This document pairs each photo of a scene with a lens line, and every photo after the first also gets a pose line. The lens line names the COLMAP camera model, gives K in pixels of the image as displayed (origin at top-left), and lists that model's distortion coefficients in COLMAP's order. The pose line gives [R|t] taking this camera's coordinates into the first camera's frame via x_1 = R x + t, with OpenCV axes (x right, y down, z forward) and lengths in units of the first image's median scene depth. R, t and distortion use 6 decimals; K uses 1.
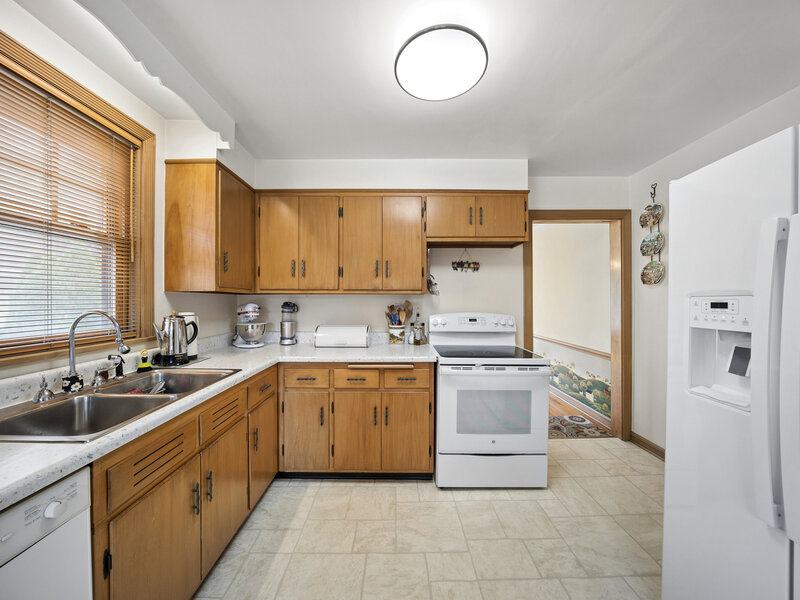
lens RADIAL K [[287.7, 0, 397.3], [0, 287.7, 304.4], [0, 0, 1]] dist [-0.009974, -0.000023]
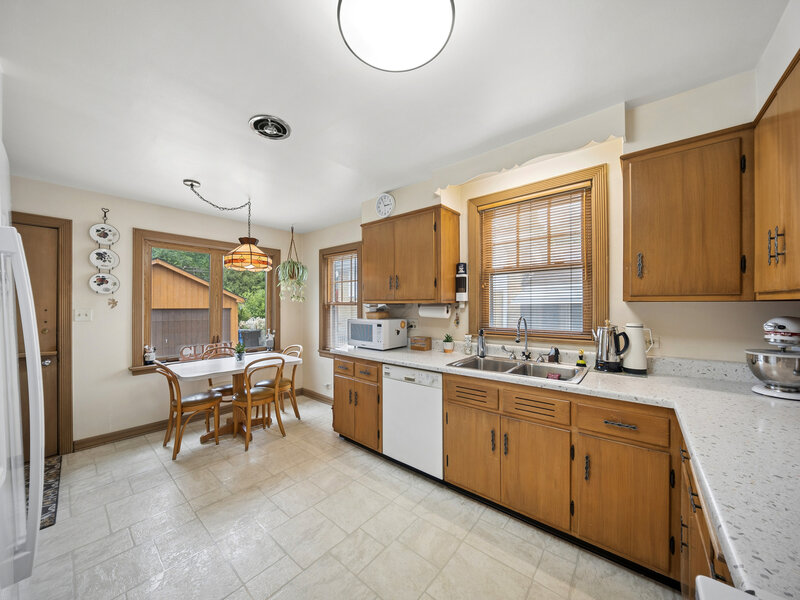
lens RADIAL K [[287.7, 0, 397.3], [0, 287.7, 304.4], [0, 0, 1]] dist [-0.009974, -0.000023]
pose [[-0.644291, -0.003356, -0.764773, 0.467470], [-0.008775, 0.999957, 0.003005, -0.030335], [0.764730, 0.008648, -0.644293, 0.907226]]
